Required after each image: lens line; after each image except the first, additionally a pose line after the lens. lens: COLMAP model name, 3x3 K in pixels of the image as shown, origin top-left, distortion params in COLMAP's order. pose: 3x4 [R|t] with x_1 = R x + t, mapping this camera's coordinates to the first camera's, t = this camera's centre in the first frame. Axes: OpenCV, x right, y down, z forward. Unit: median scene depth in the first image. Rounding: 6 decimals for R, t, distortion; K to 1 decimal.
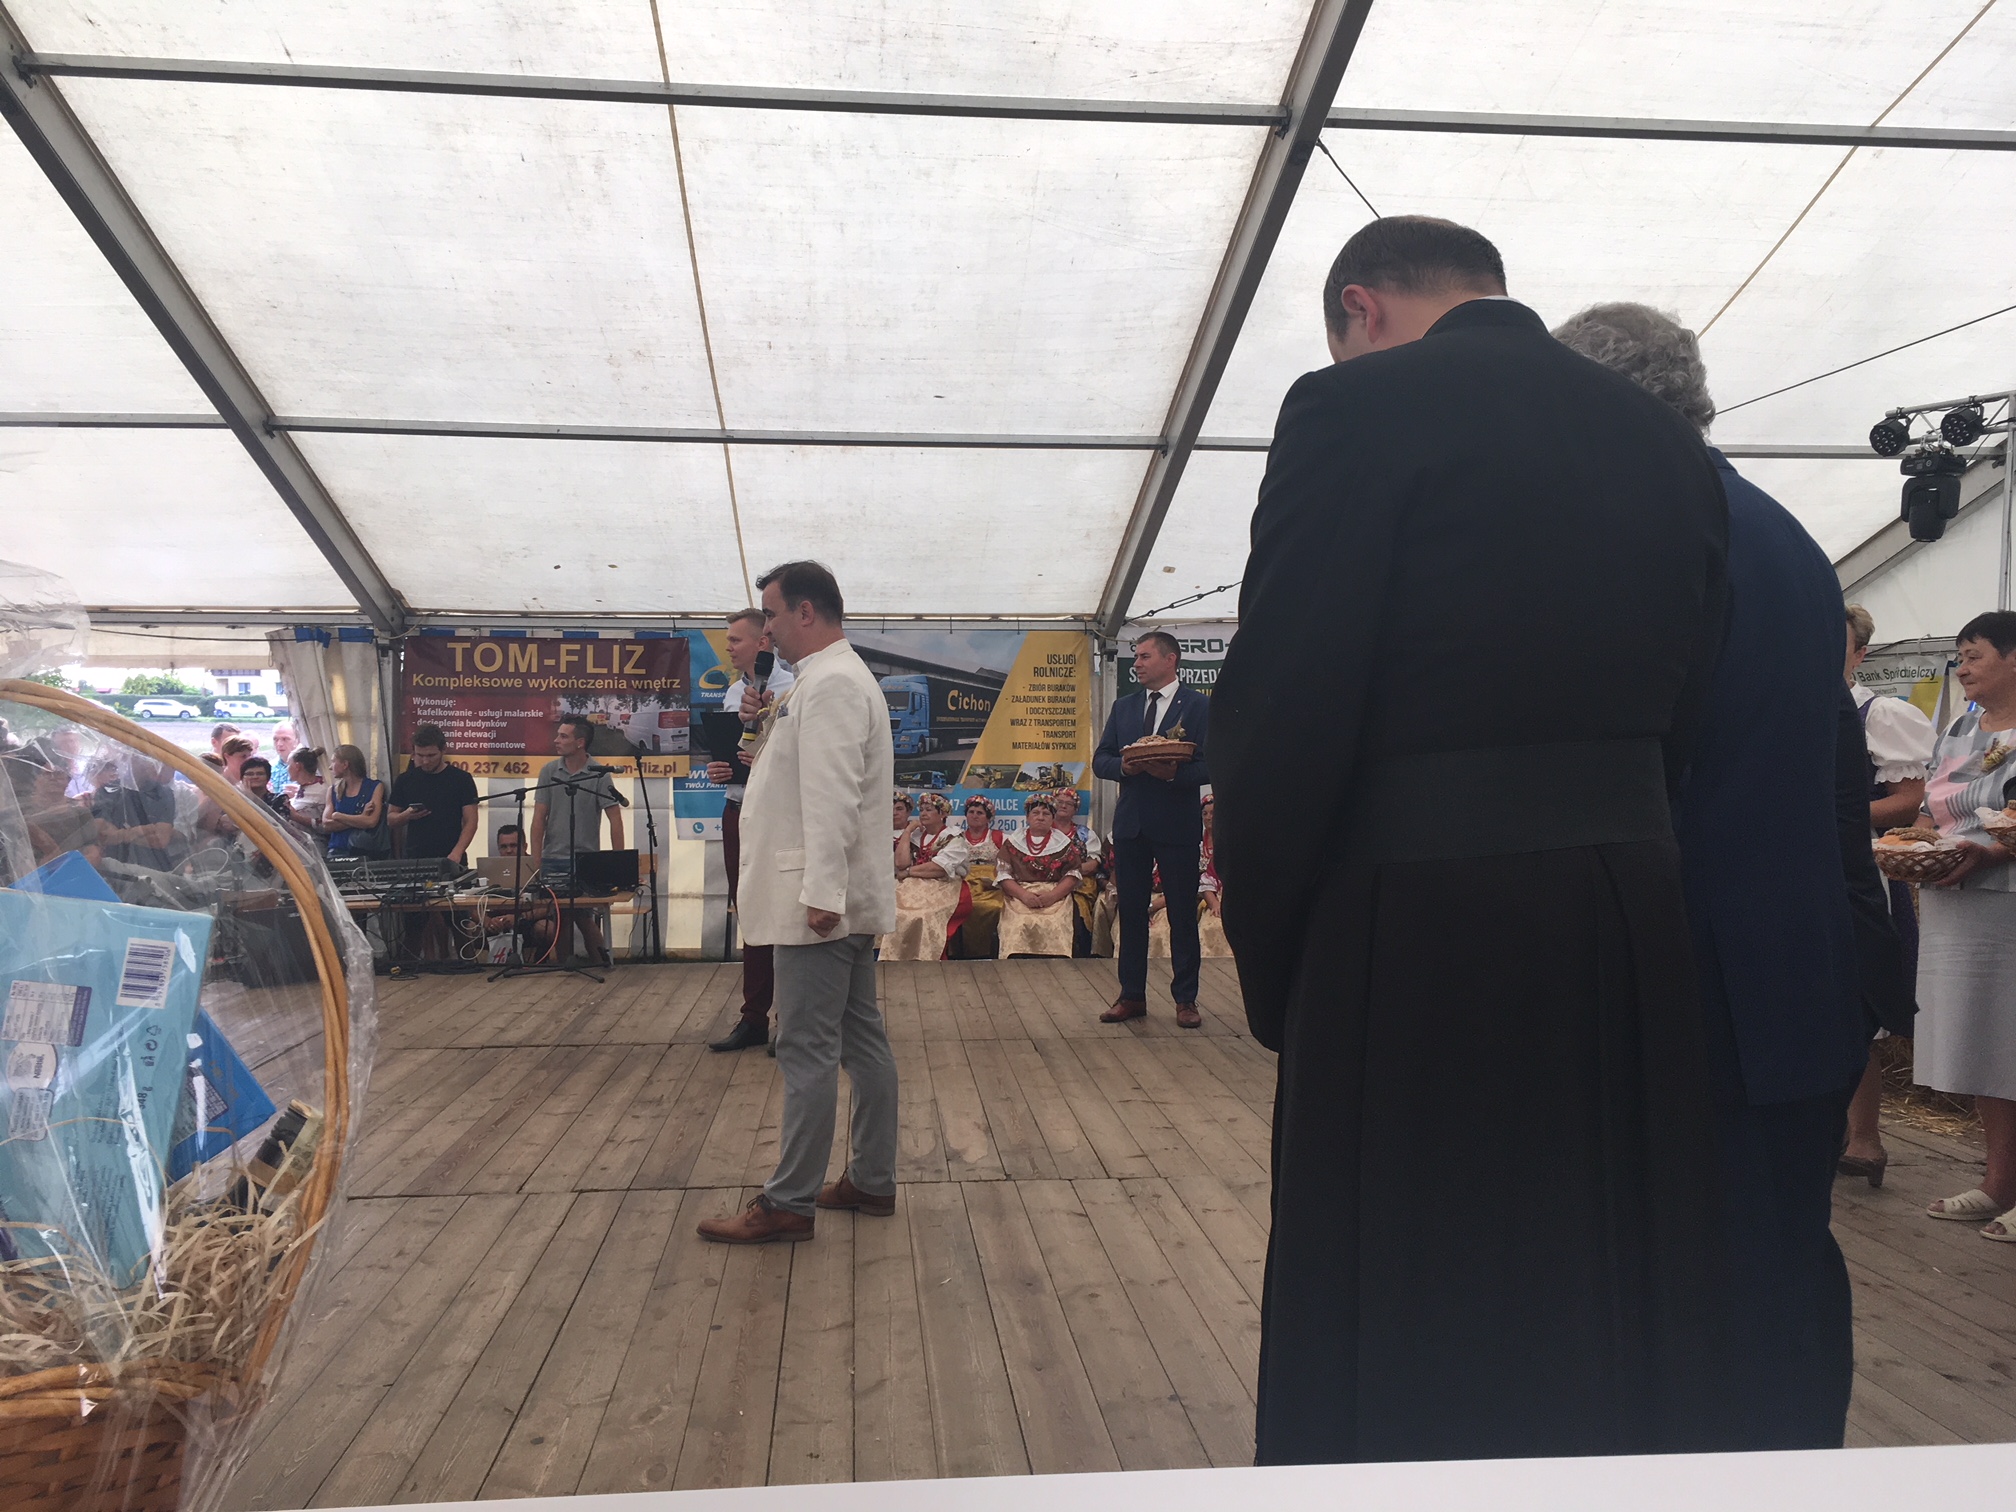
lens RADIAL K [[1722.6, 0, 1006.0], [0, 1722.6, 743.9], [0, 0, 1]] dist [0.075176, -0.101464]
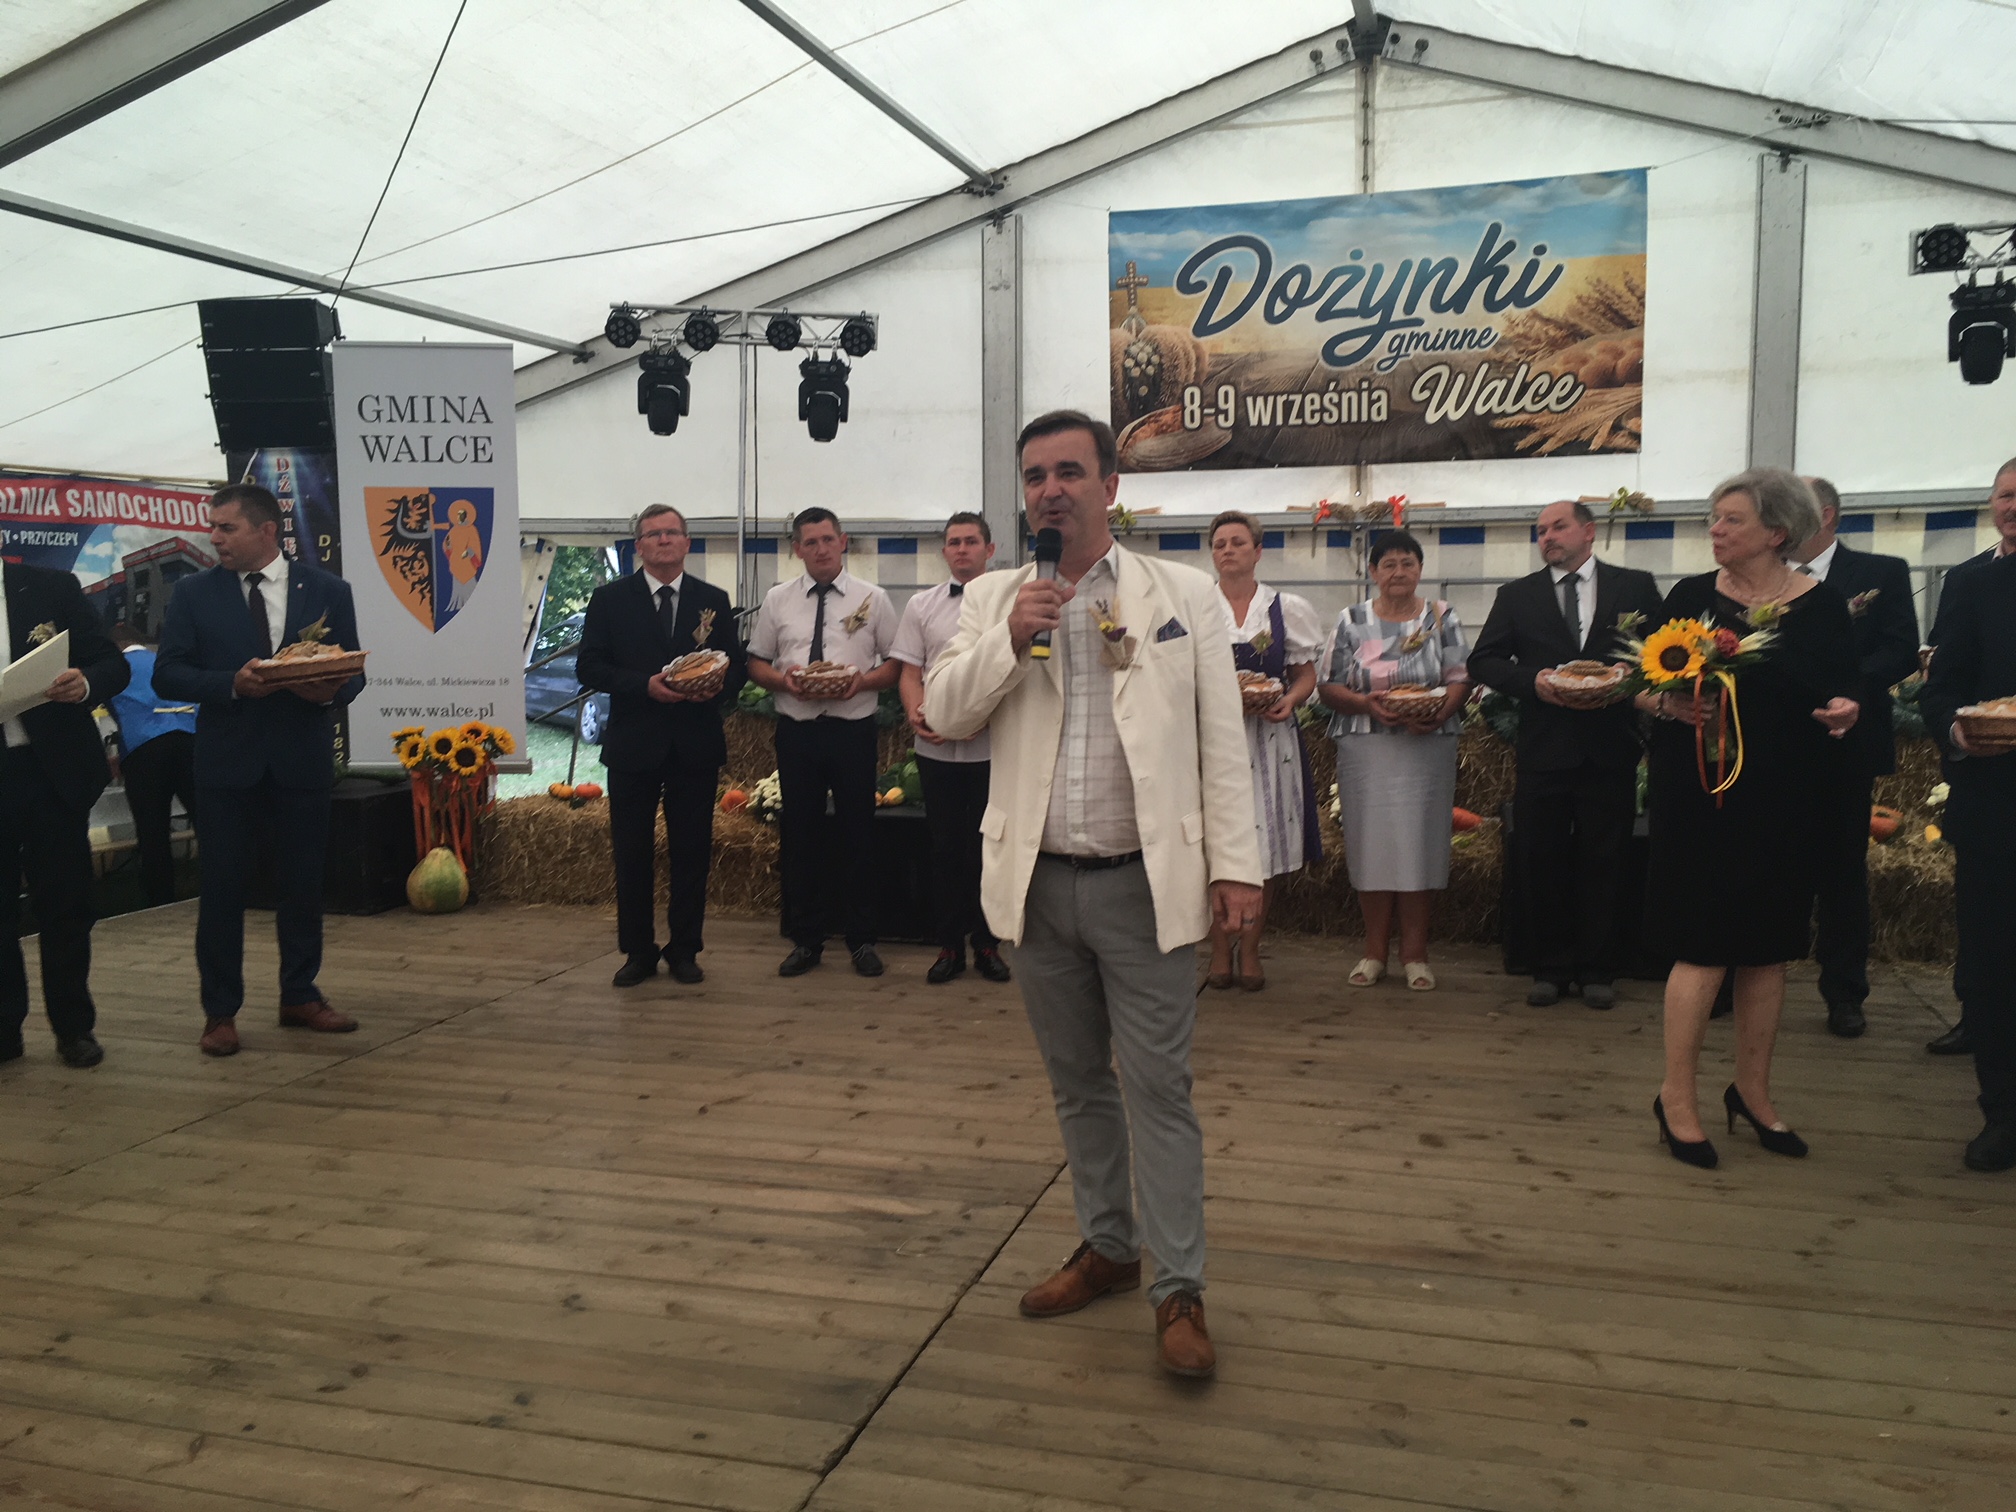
lens RADIAL K [[1722.6, 0, 1006.0], [0, 1722.6, 743.9], [0, 0, 1]] dist [0.075176, -0.101464]
pose [[0.367521, -0.089022, 0.925745, -0.675915], [0.012046, 0.995780, 0.090975, -0.033189], [-0.929937, -0.022283, 0.367042, 0.667132]]
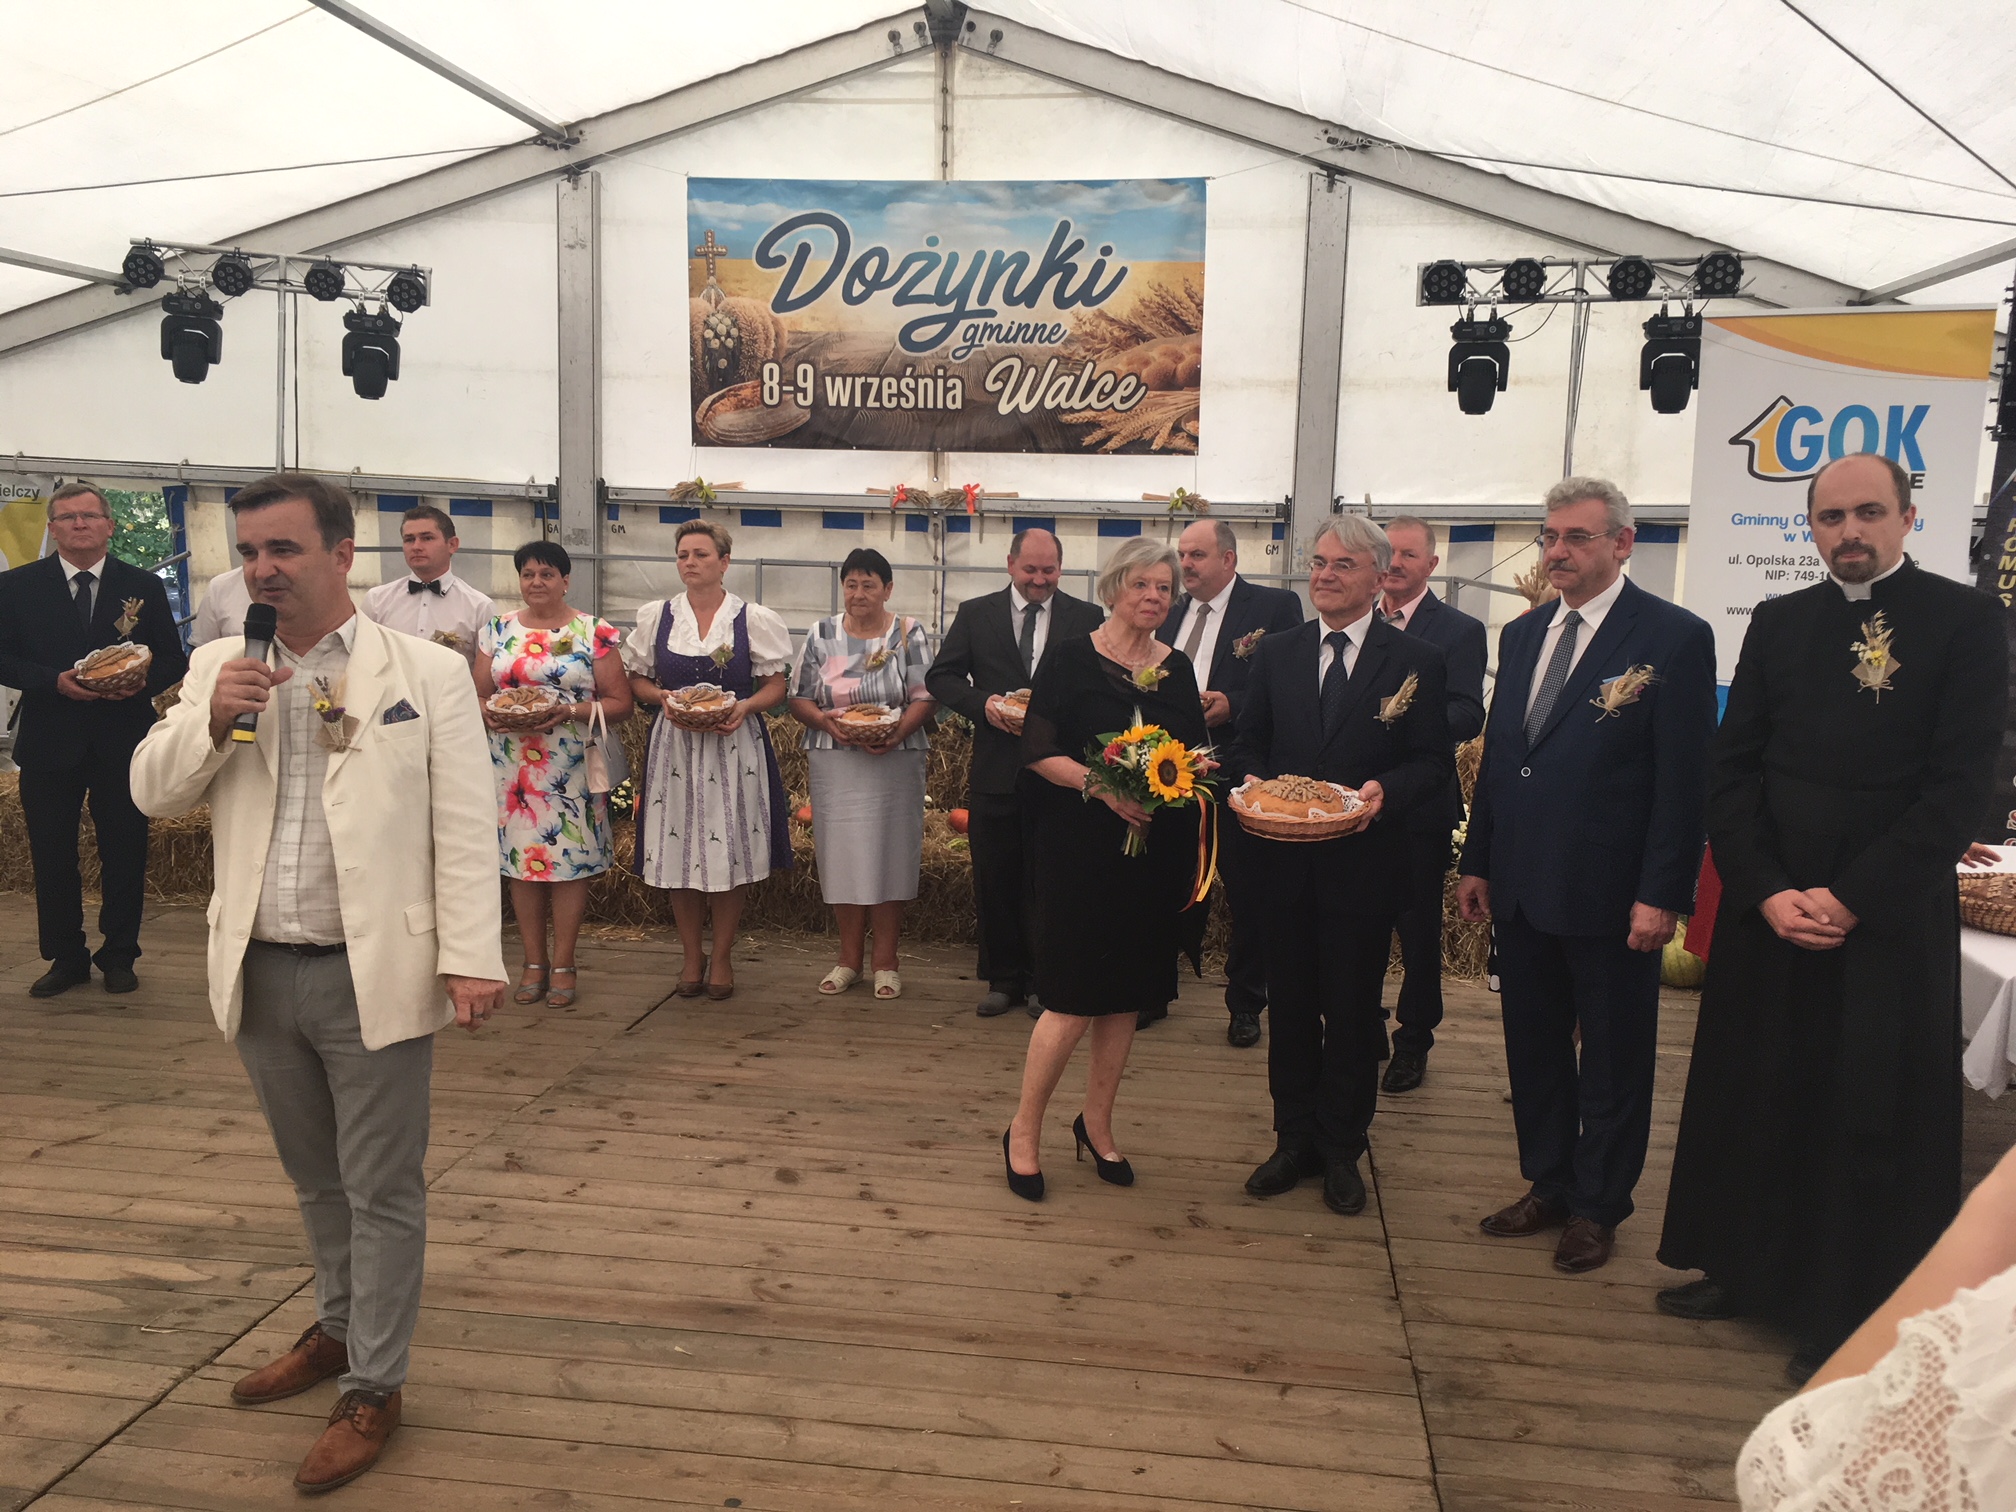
lens RADIAL K [[1722.6, 0, 1006.0], [0, 1722.6, 743.9], [0, 0, 1]] dist [0.075176, -0.101464]
pose [[0.226267, -0.119622, 0.966692, -0.616565], [-0.028675, 0.991182, 0.129365, -0.087848], [-0.973643, -0.056991, 0.220842, 0.498492]]
